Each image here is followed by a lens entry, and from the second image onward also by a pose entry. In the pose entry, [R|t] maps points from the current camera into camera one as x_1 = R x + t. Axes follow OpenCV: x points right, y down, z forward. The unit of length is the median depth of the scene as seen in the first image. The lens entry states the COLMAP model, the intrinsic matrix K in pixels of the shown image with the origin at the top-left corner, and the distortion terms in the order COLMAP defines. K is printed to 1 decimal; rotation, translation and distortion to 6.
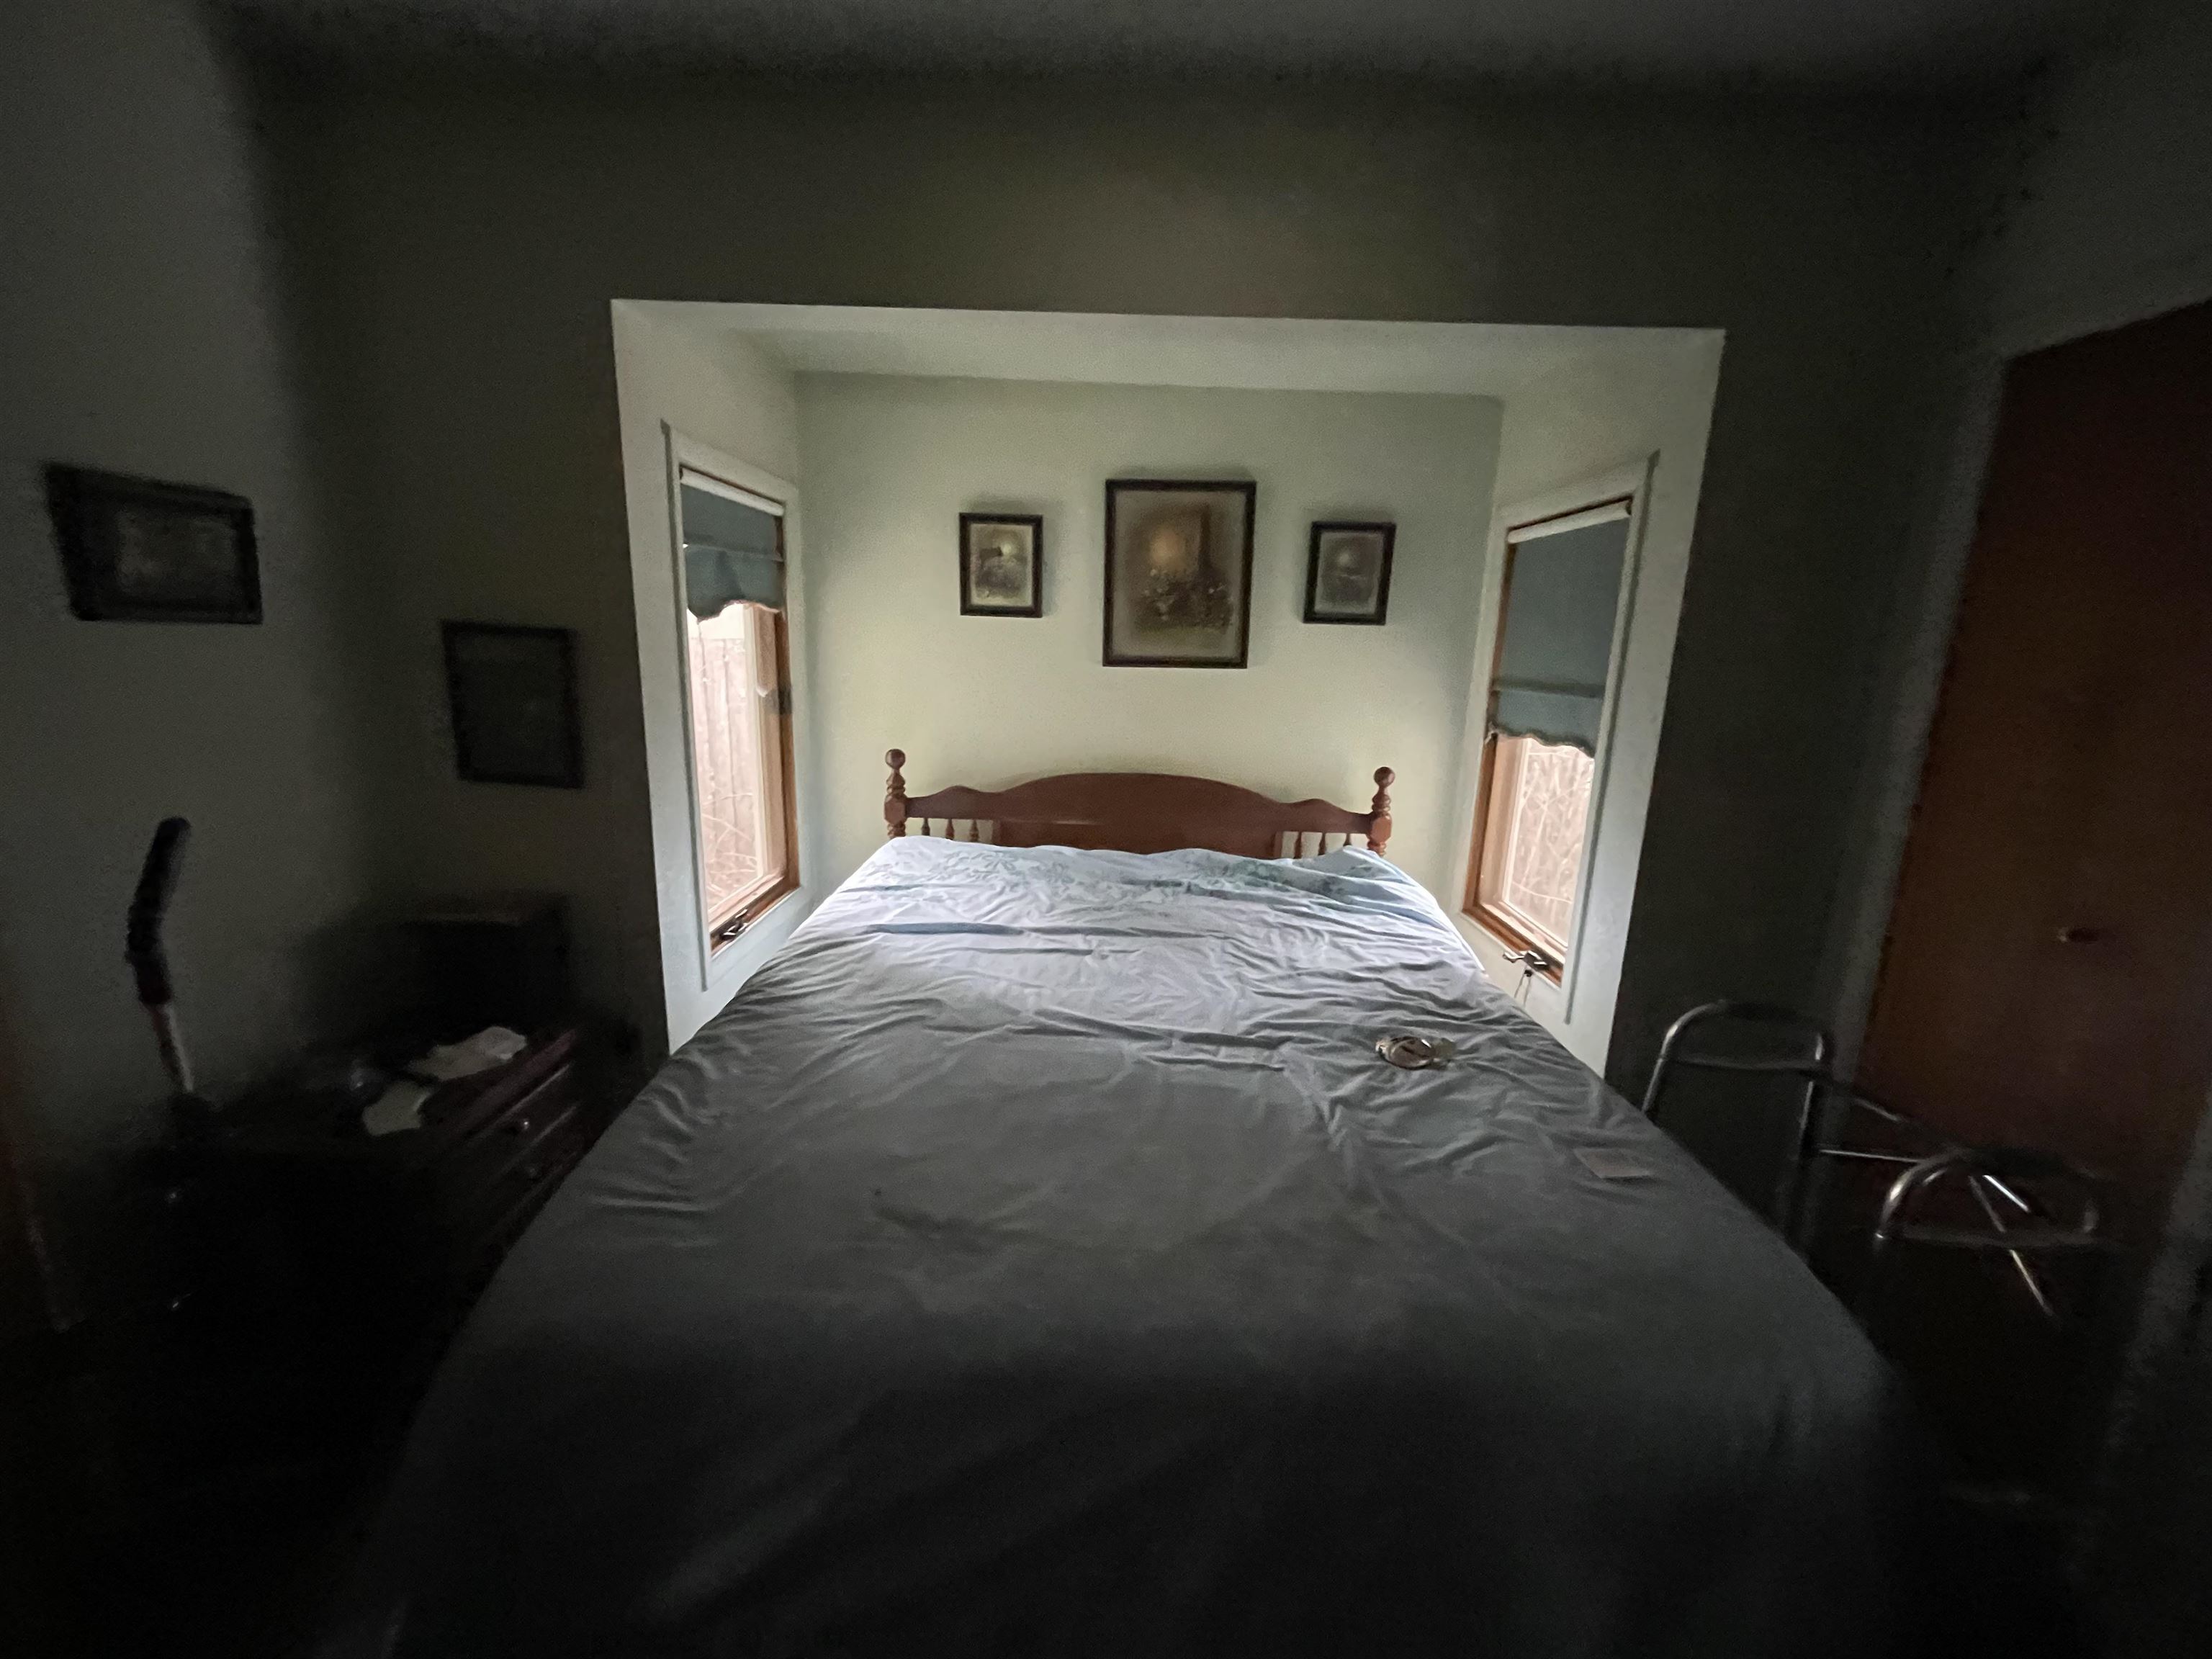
lens RADIAL K [[881.7, 0, 1106.0], [0, 881.7, 829.5], [0, 0, 1]] dist [-0.002129, -0.000012]
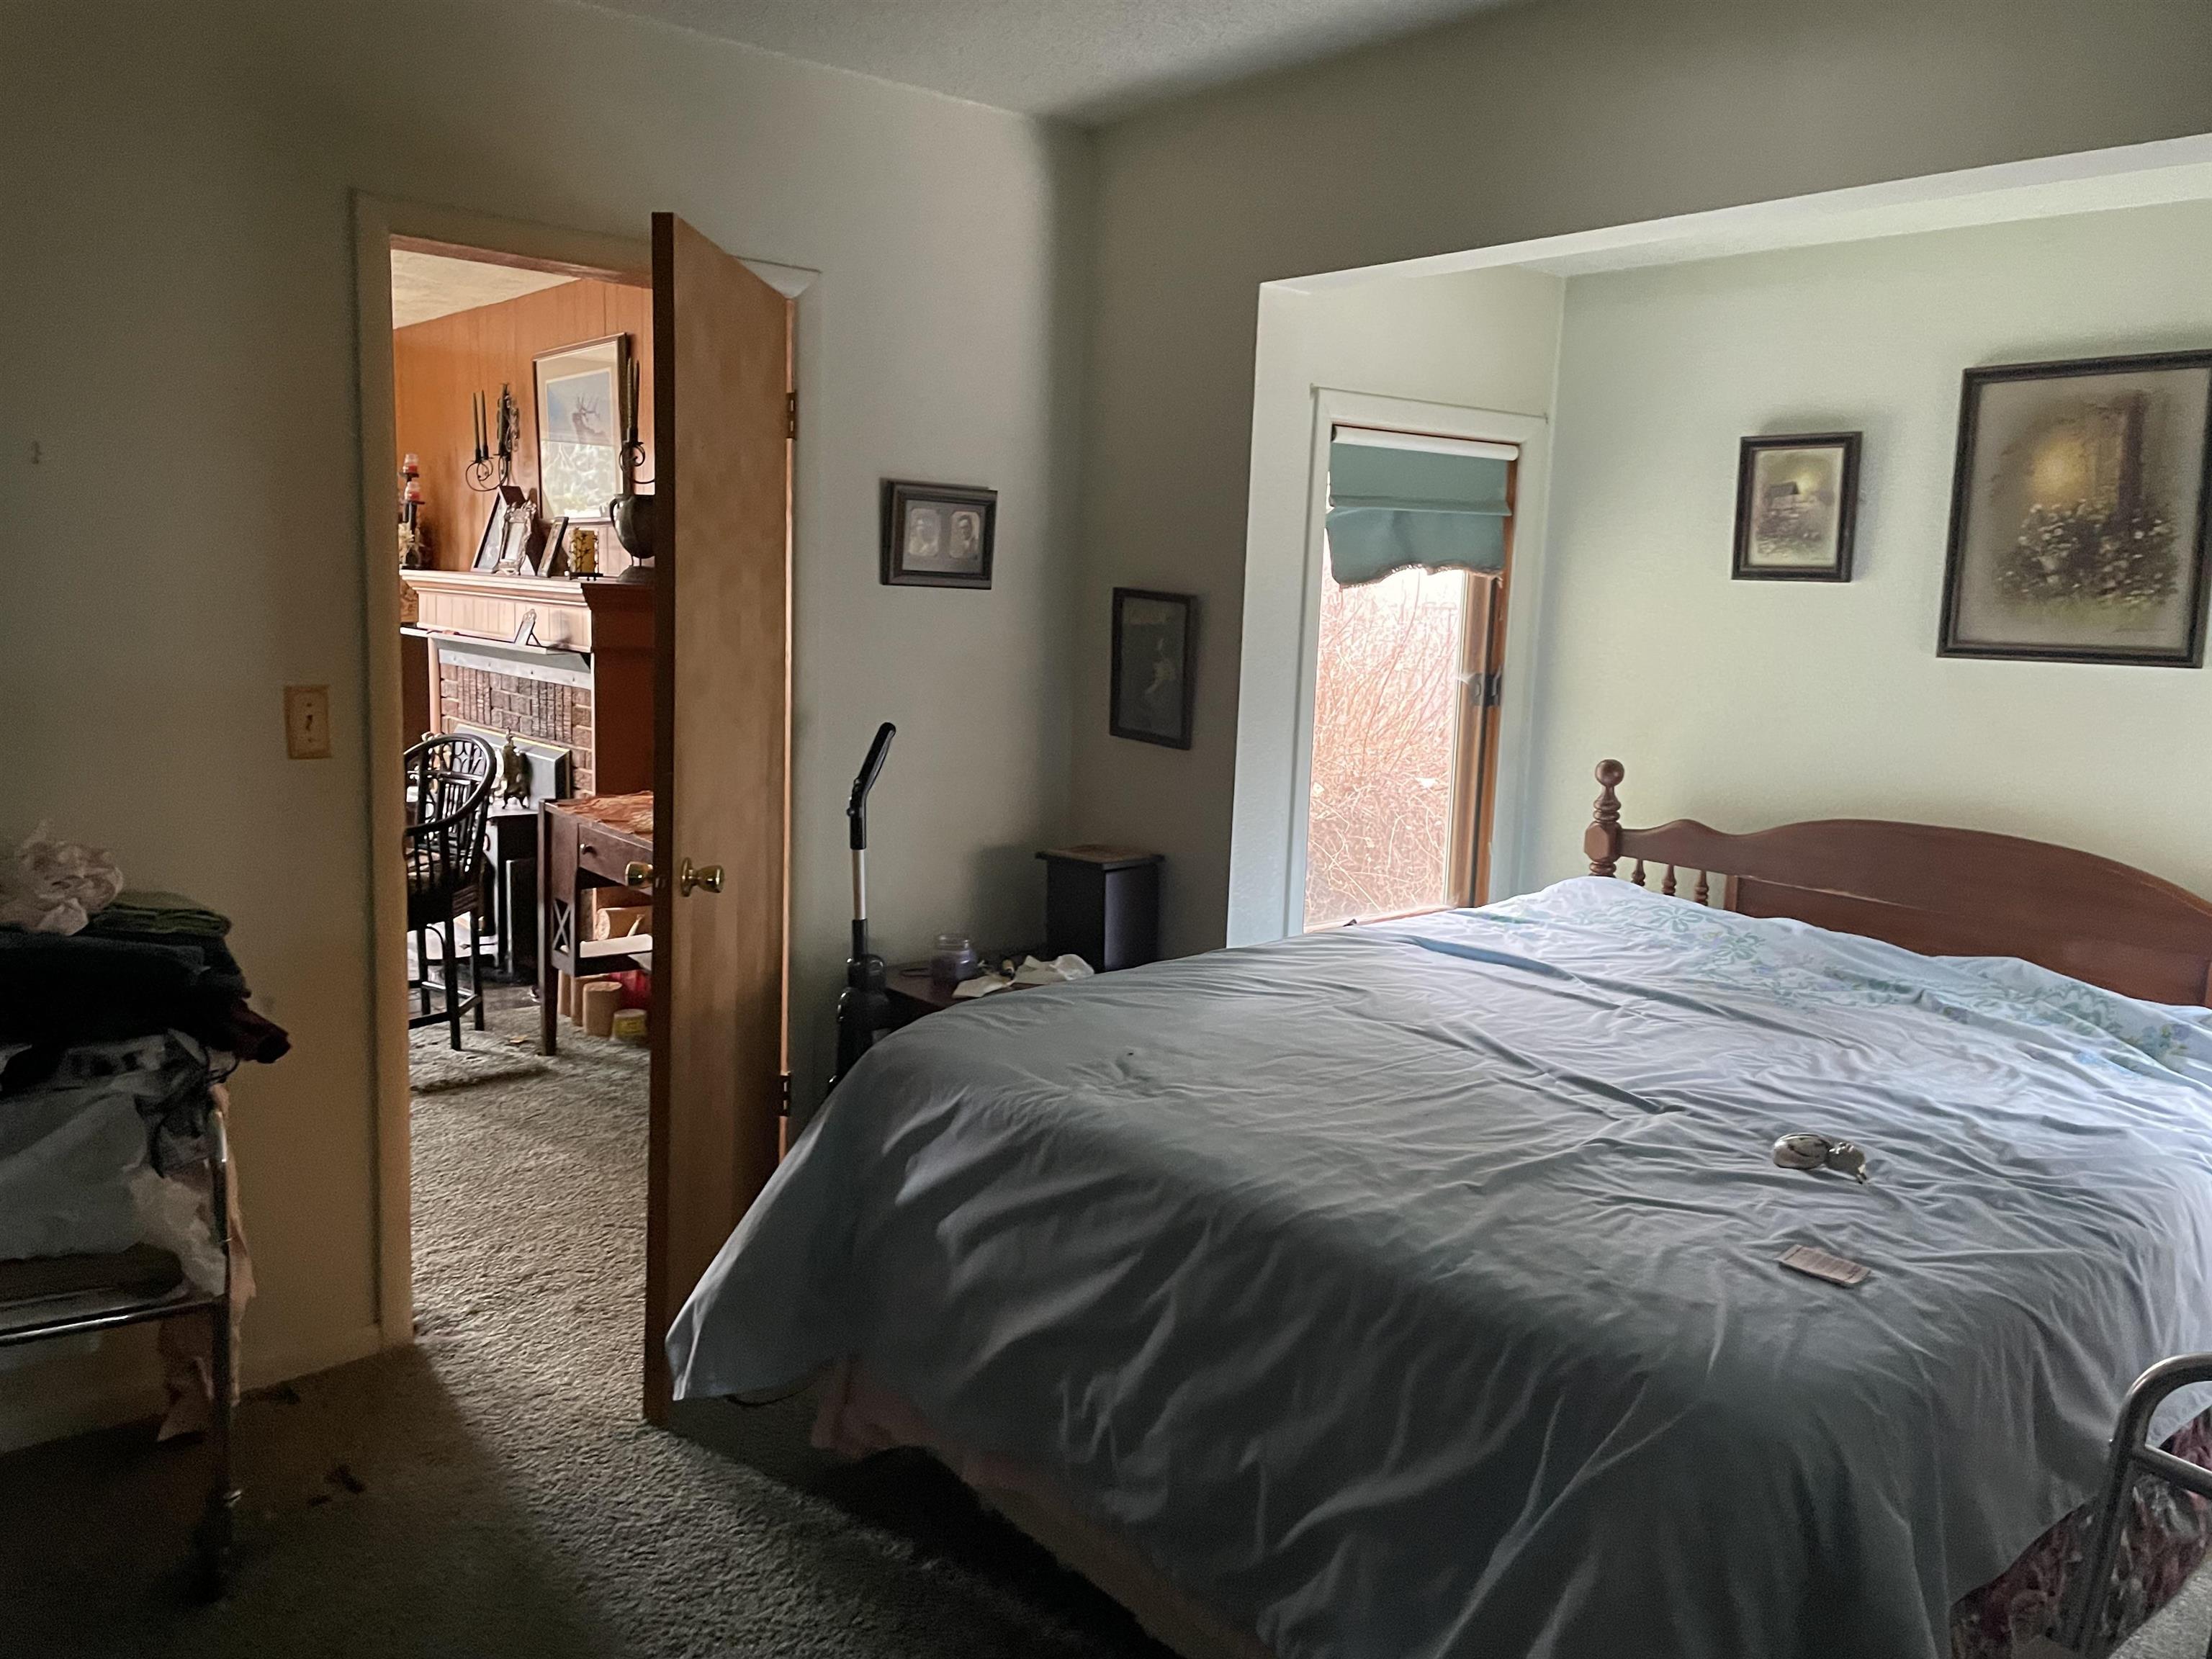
lens RADIAL K [[1647.9, 0, 1106.0], [0, 1647.9, 829.5], [0, 0, 1]] dist [0.004363, 0.001058]
pose [[0.649667, 0.106062, -0.752784, 0.566657], [-0.175775, 0.984344, -0.013009, 0.061998], [0.739619, 0.140772, 0.658139, -0.219435]]
